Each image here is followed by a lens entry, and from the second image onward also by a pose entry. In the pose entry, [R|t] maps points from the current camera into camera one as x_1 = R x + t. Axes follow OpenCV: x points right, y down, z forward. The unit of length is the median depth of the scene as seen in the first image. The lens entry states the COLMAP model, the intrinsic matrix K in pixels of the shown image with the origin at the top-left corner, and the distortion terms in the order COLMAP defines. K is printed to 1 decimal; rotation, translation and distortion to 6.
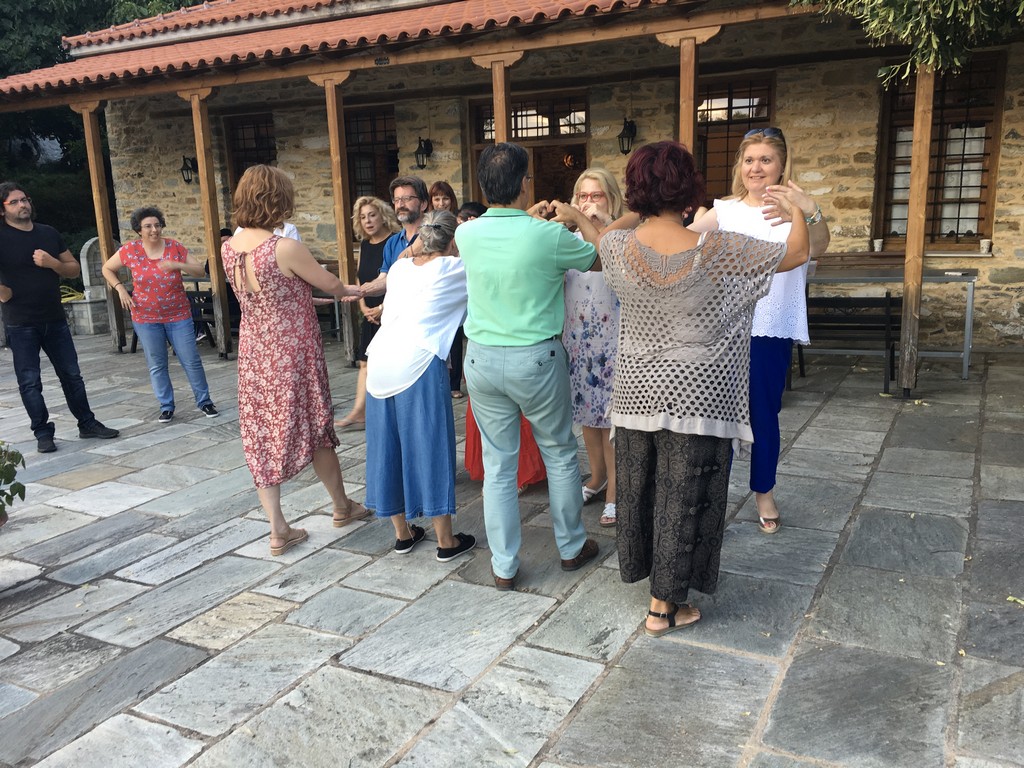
lens RADIAL K [[877.8, 0, 512.0], [0, 877.8, 384.0], [0, 0, 1]] dist [0.091833, -0.113543]
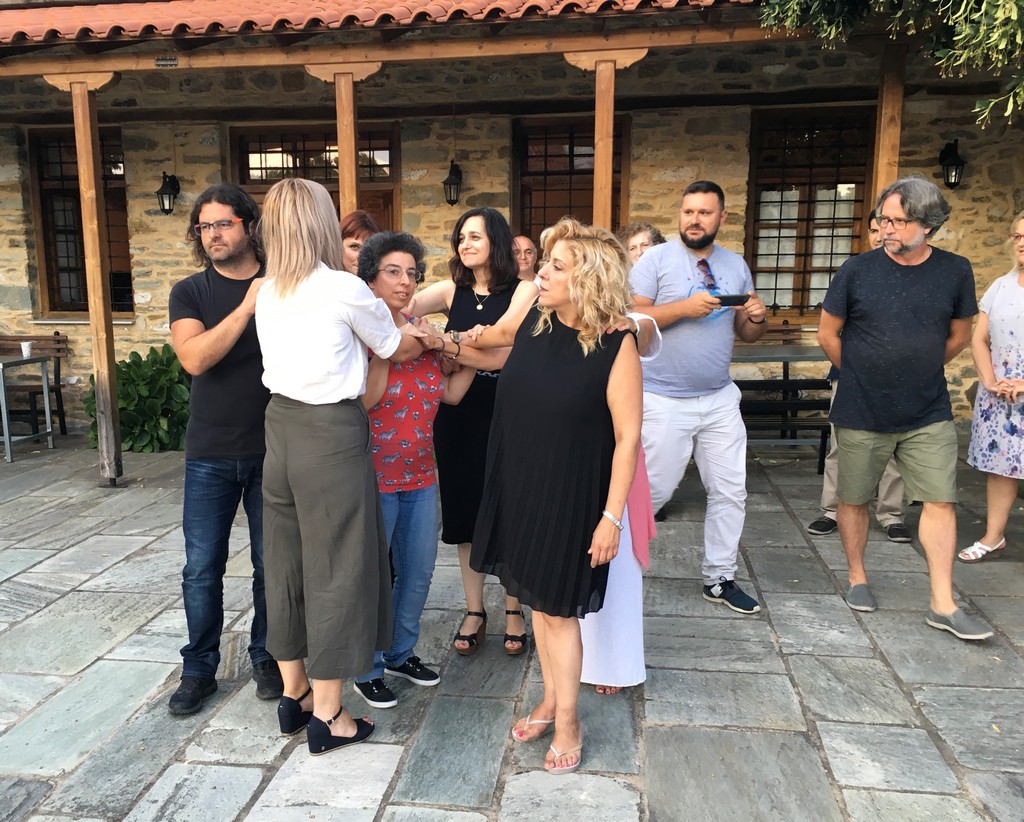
lens RADIAL K [[999.6, 0, 438.1], [0, 999.6, 436.2], [0, 0, 1]] dist [0.089868, -0.103982]
pose [[0.949775, -0.034668, 0.311009, -0.239328], [0.046373, 0.998464, -0.030318, -0.029658], [-0.309480, 0.043217, 0.949923, 0.192184]]
